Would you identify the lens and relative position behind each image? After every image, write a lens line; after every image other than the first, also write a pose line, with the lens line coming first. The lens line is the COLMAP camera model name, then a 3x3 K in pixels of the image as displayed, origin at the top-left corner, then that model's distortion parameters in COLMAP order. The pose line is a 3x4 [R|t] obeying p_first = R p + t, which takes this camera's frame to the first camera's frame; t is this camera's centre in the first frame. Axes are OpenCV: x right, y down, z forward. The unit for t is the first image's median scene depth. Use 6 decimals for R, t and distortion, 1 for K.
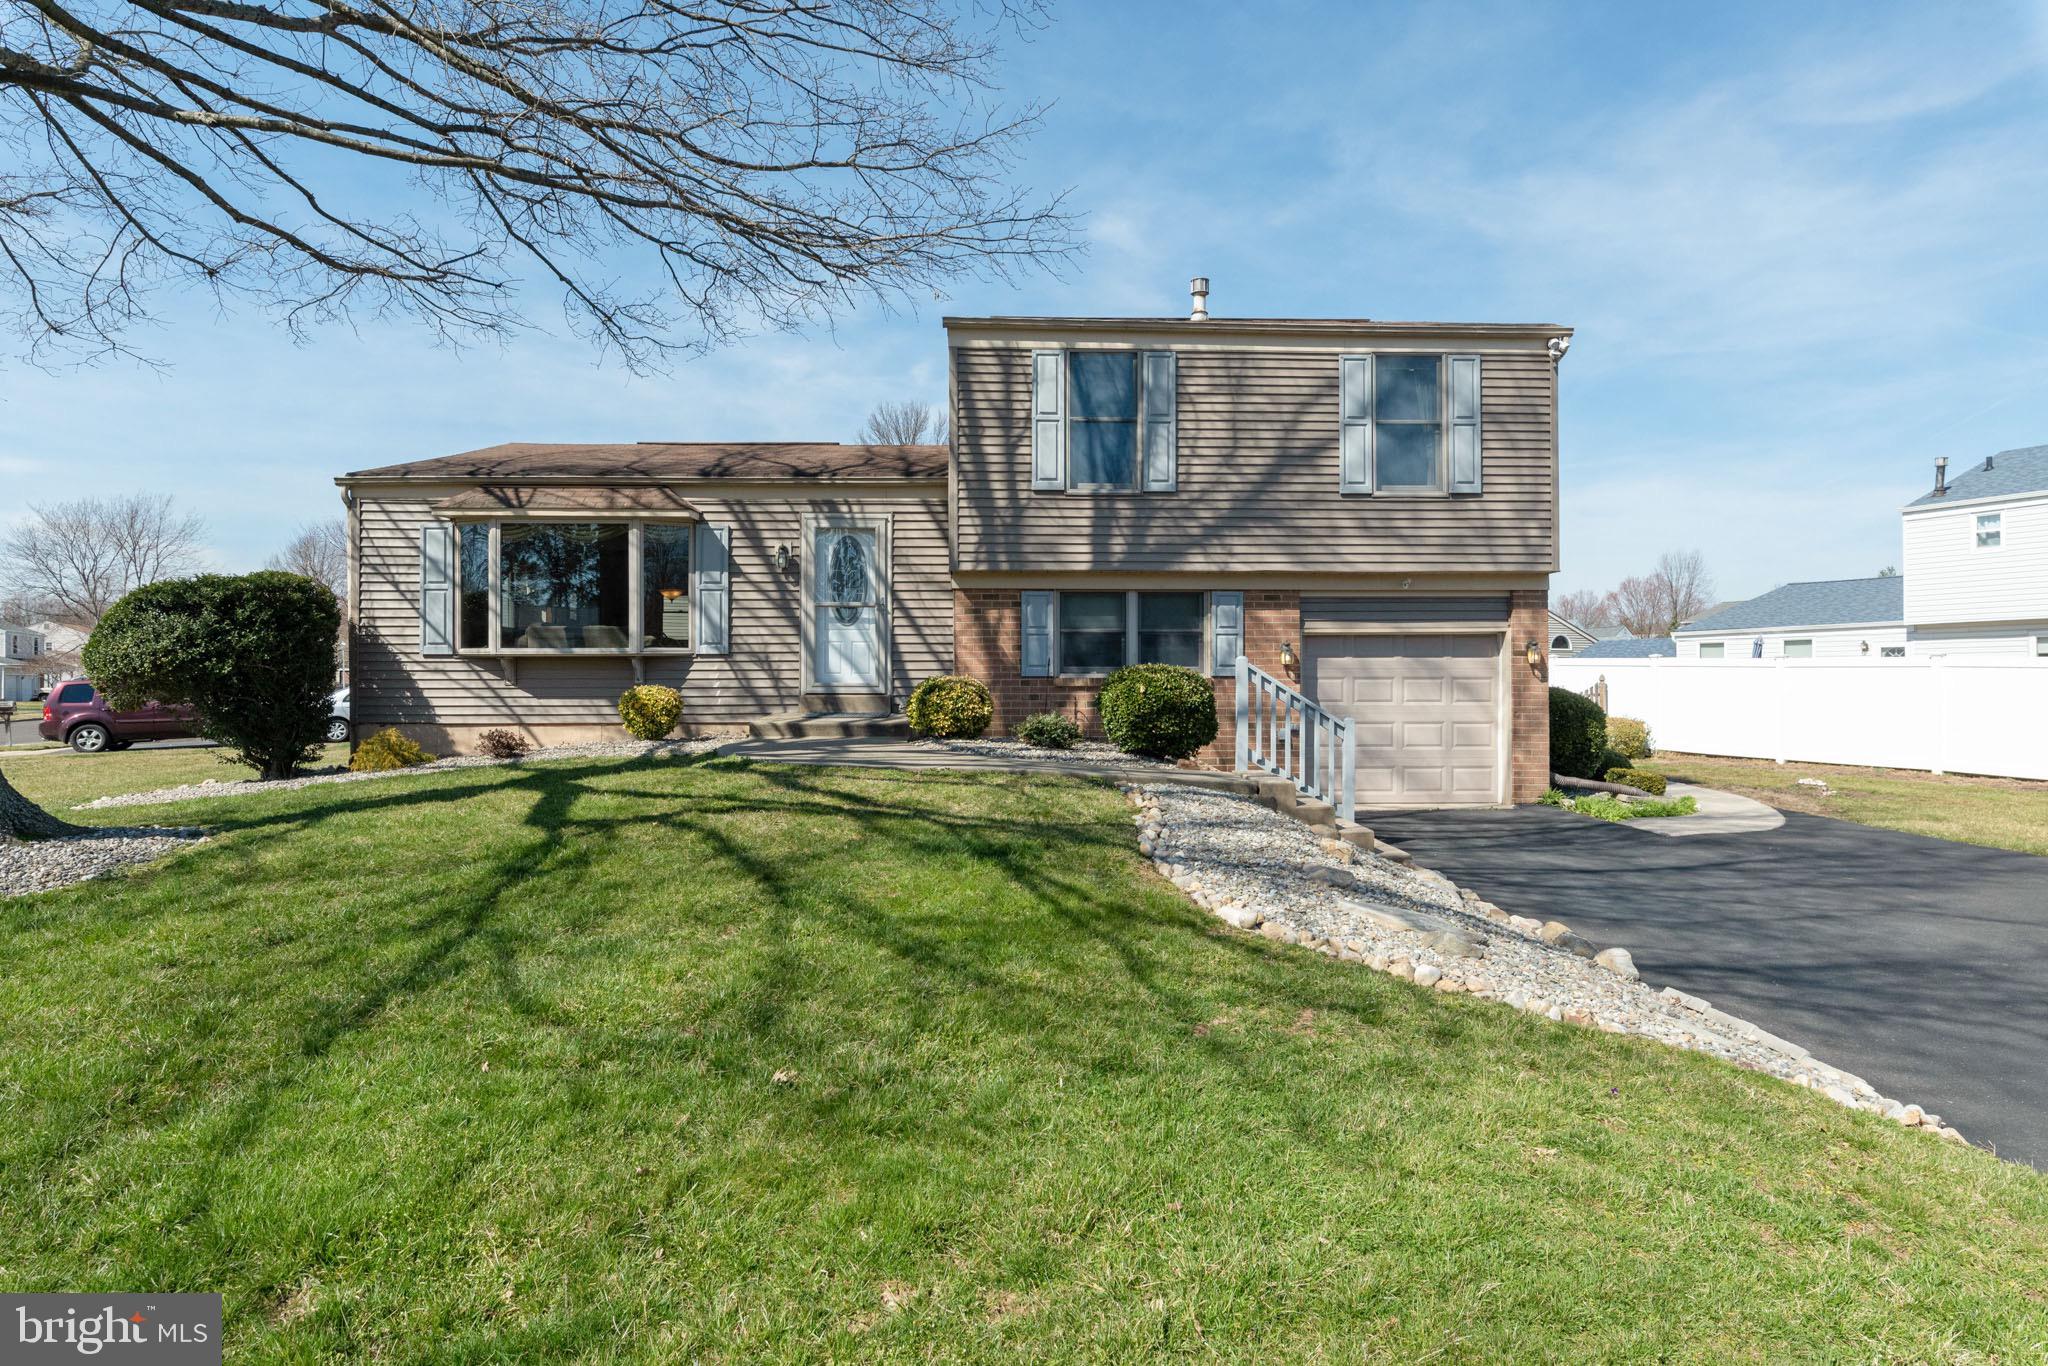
lens RADIAL K [[934.0, 0, 912.0], [0, 934.0, 677.1], [0, 0, 1]] dist [-0.000261, 0.000028]
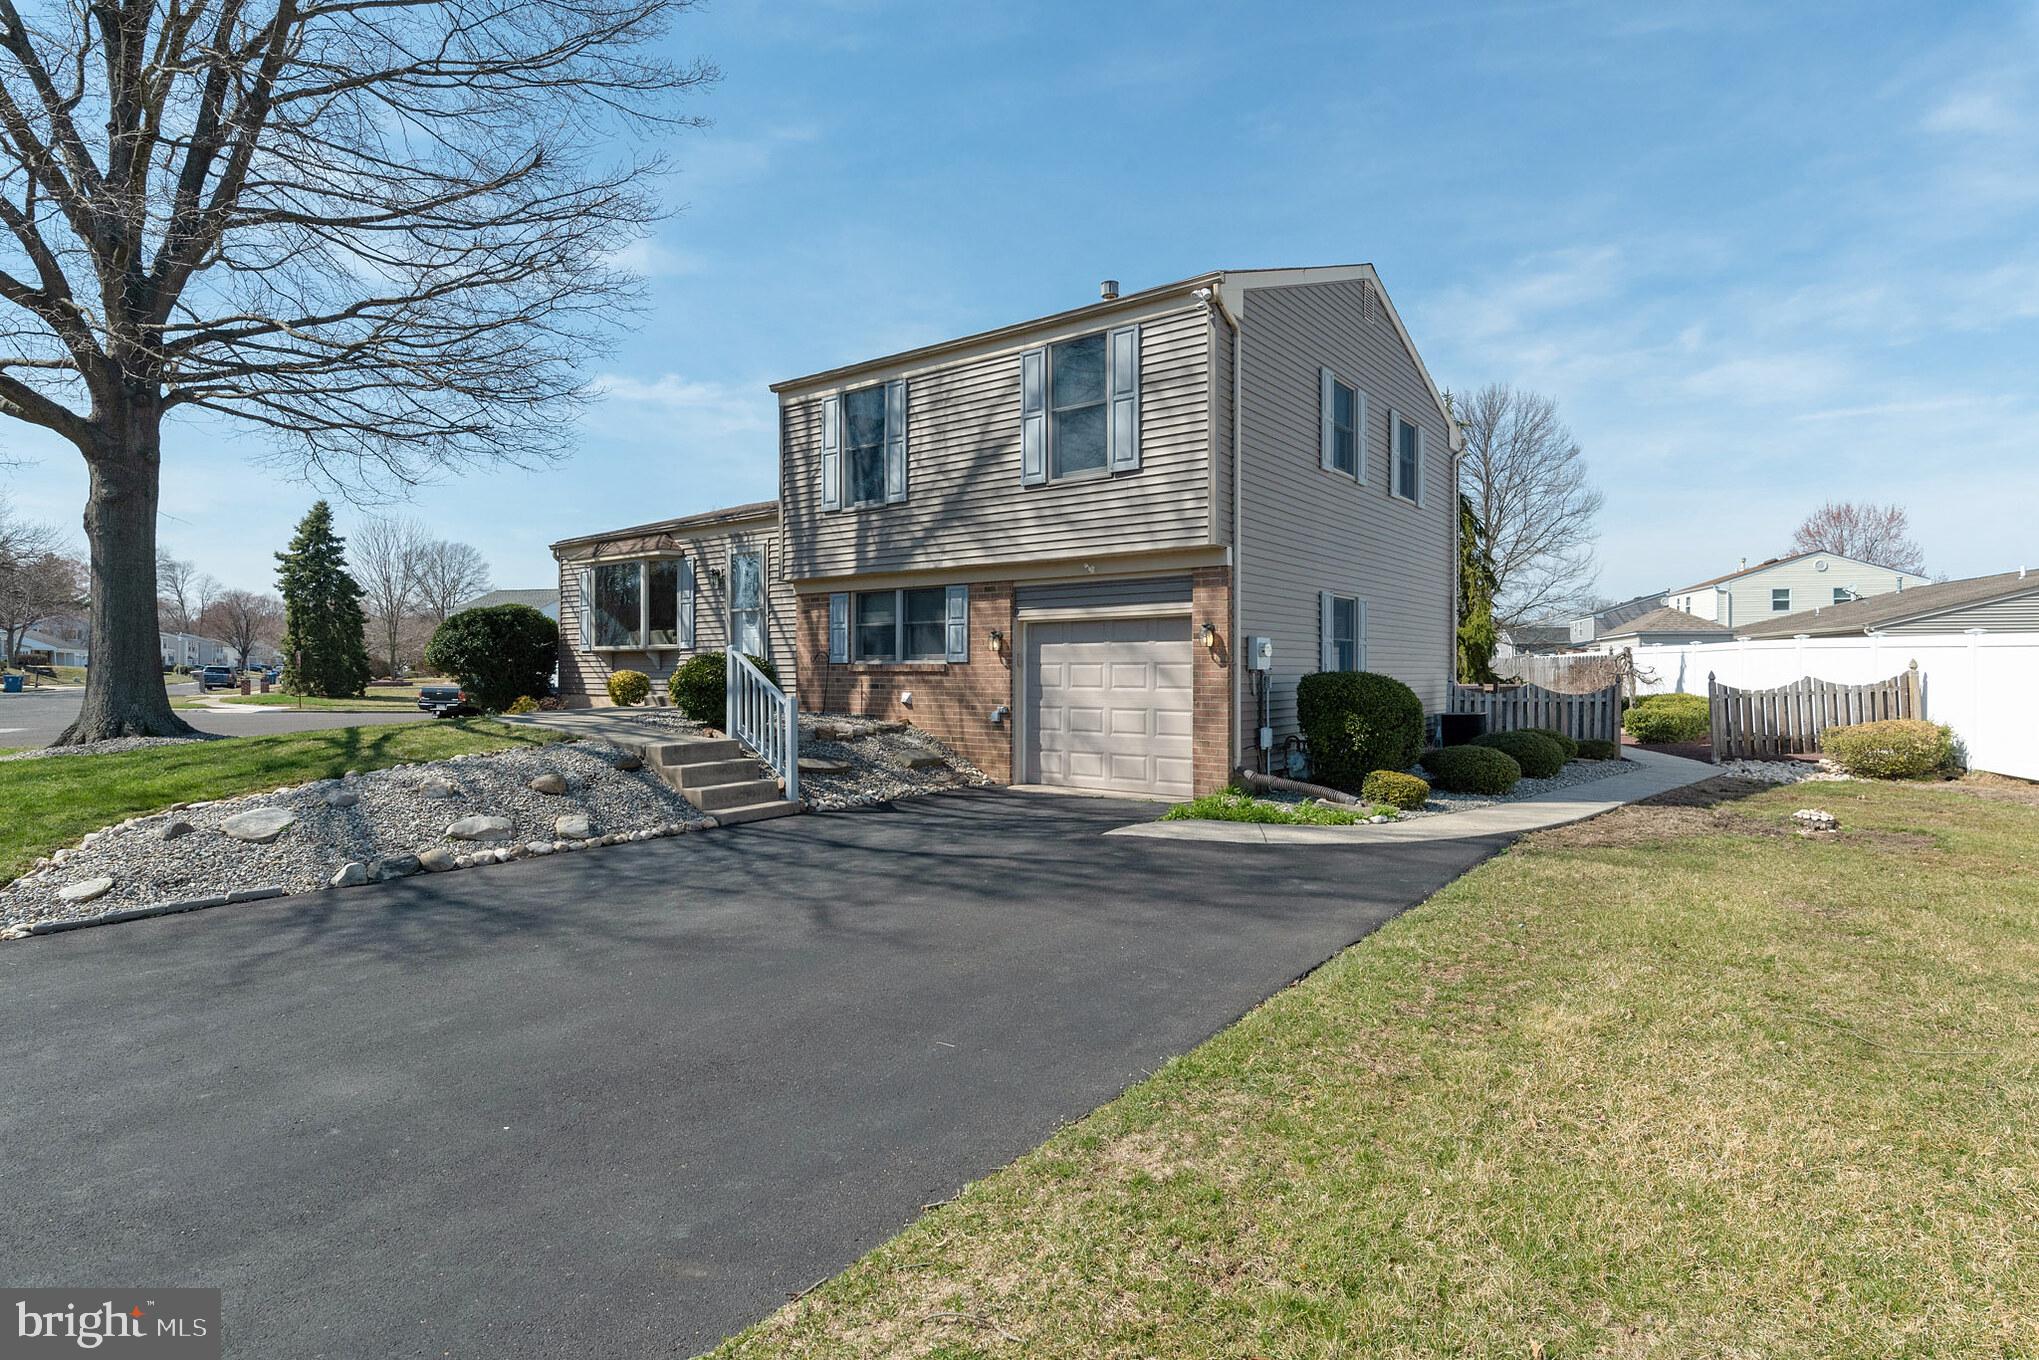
lens RADIAL K [[822.0, 0, 1025.9], [0, 822.0, 673.2], [0, 0, 1]] dist [0.001184, 0.000079]
pose [[0.846286, 0.002700, -0.532722, 0.935099], [0.000598, 0.999982, 0.006018, 0.006220], [0.532729, -0.005411, 0.846269, 0.221464]]
